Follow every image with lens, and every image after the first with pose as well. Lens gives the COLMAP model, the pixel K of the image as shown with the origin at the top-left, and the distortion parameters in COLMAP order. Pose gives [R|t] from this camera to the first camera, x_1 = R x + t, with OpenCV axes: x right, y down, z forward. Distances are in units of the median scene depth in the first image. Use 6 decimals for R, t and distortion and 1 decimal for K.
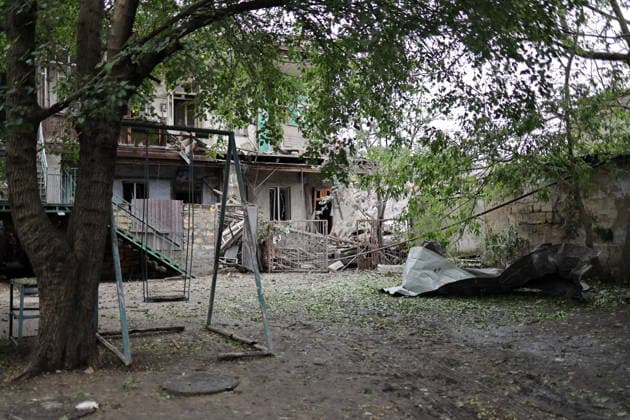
lens RADIAL K [[677.0, 0, 314.7], [0, 677.0, 211.4], [0, 0, 1]] dist [-0.022204, 0.000000]
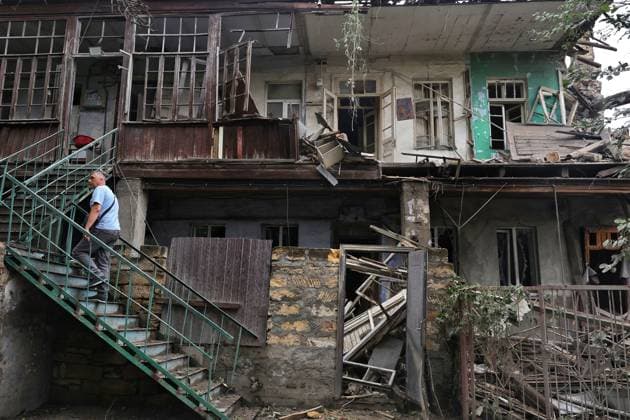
lens RADIAL K [[444.3, 0, 313.2], [0, 444.3, 211.8], [0, 0, 1]] dist [-0.012150, 0.002923]
pose [[0.857062, -0.065080, -0.511086, -0.005152], [-0.009755, 0.989762, -0.142391, 0.007783], [0.515121, 0.127023, 0.847653, 0.641017]]
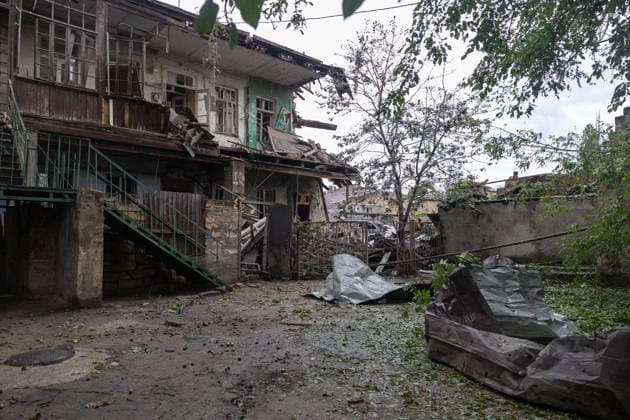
lens RADIAL K [[444.3, 0, 315.2], [0, 444.3, 207.5], [0, 0, 1]] dist [-0.012150, 0.002923]
pose [[0.958748, 0.027904, 0.282883, -0.187805], [-0.018672, 0.999203, -0.035279, 0.013852], [-0.283642, 0.028542, 0.958505, 0.378976]]
